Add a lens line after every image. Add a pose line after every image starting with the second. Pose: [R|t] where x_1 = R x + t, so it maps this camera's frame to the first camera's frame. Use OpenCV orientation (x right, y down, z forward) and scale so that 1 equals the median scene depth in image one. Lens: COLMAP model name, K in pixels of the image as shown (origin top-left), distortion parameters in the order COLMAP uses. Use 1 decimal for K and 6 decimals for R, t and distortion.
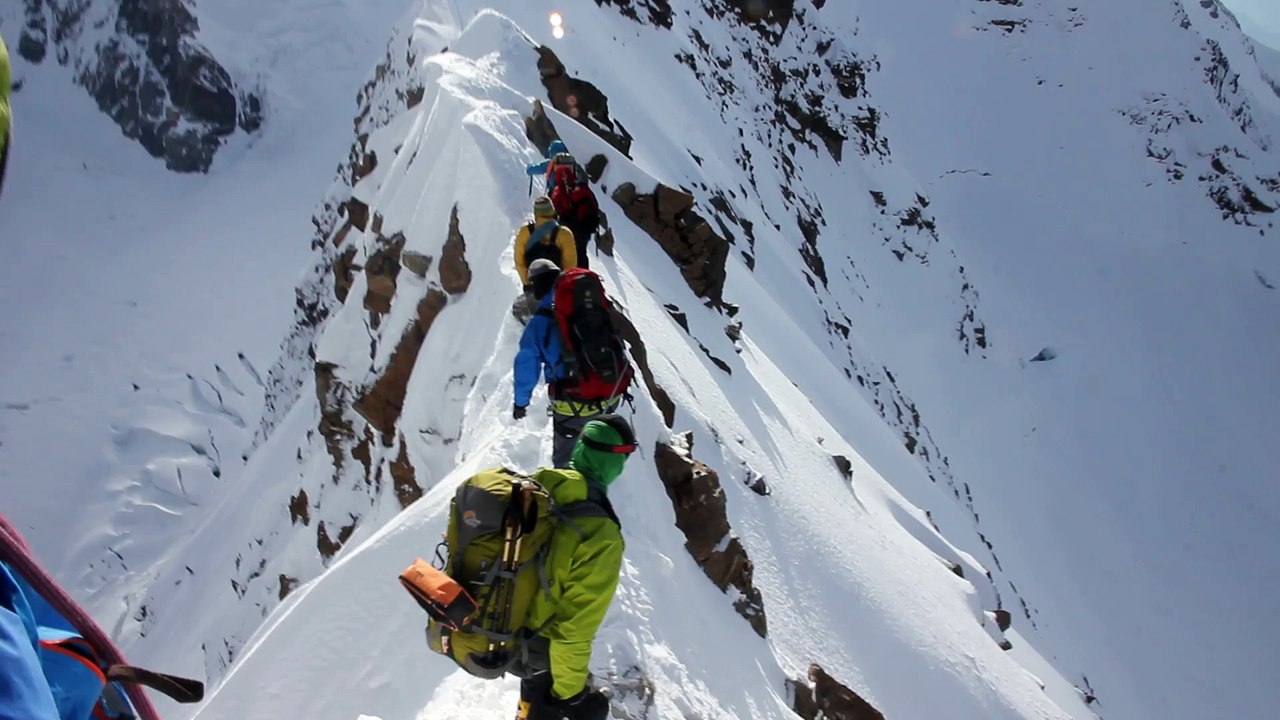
lens RADIAL K [[874.7, 0, 638.7], [0, 874.7, 386.3], [0, 0, 1]] dist [-0.119211, 0.078099]
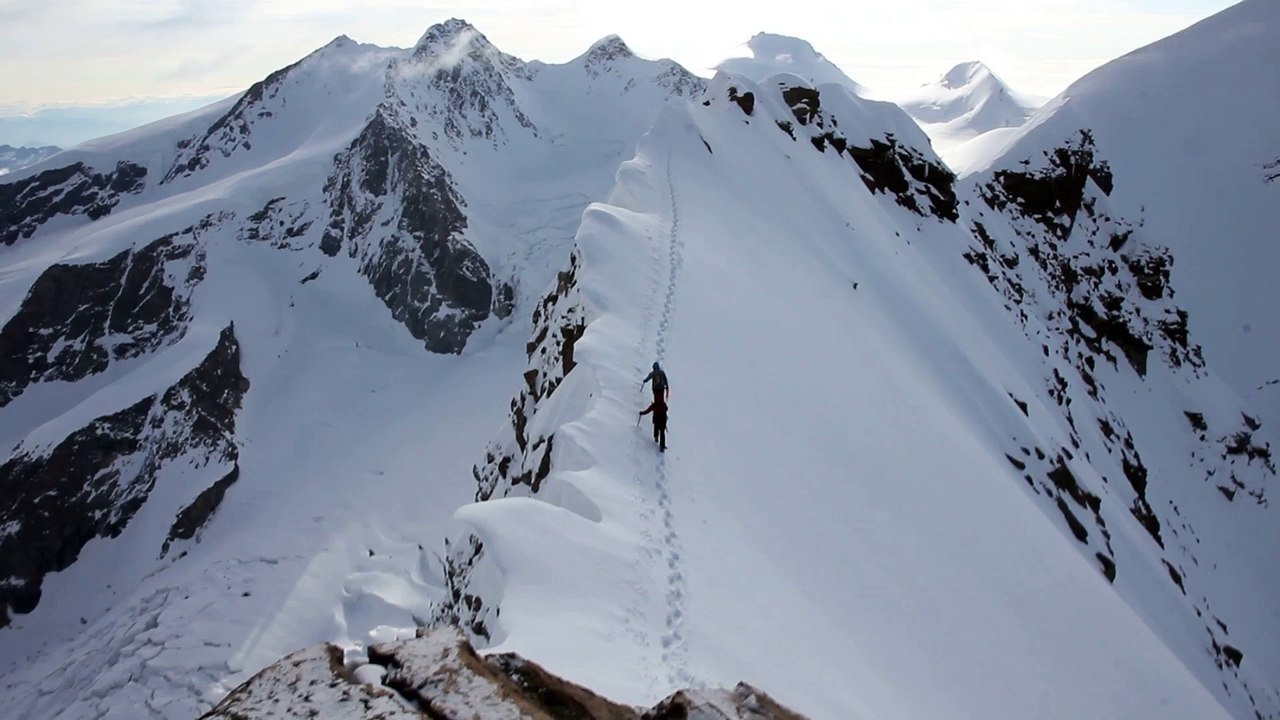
lens RADIAL K [[874.7, 0, 638.7], [0, 874.7, 386.3], [0, 0, 1]] dist [-0.119211, 0.078099]
pose [[0.965207, 0.027216, -0.260068, -0.020210], [-0.081356, 0.976462, -0.199756, -0.051666], [0.248510, 0.213964, 0.944702, 0.126827]]
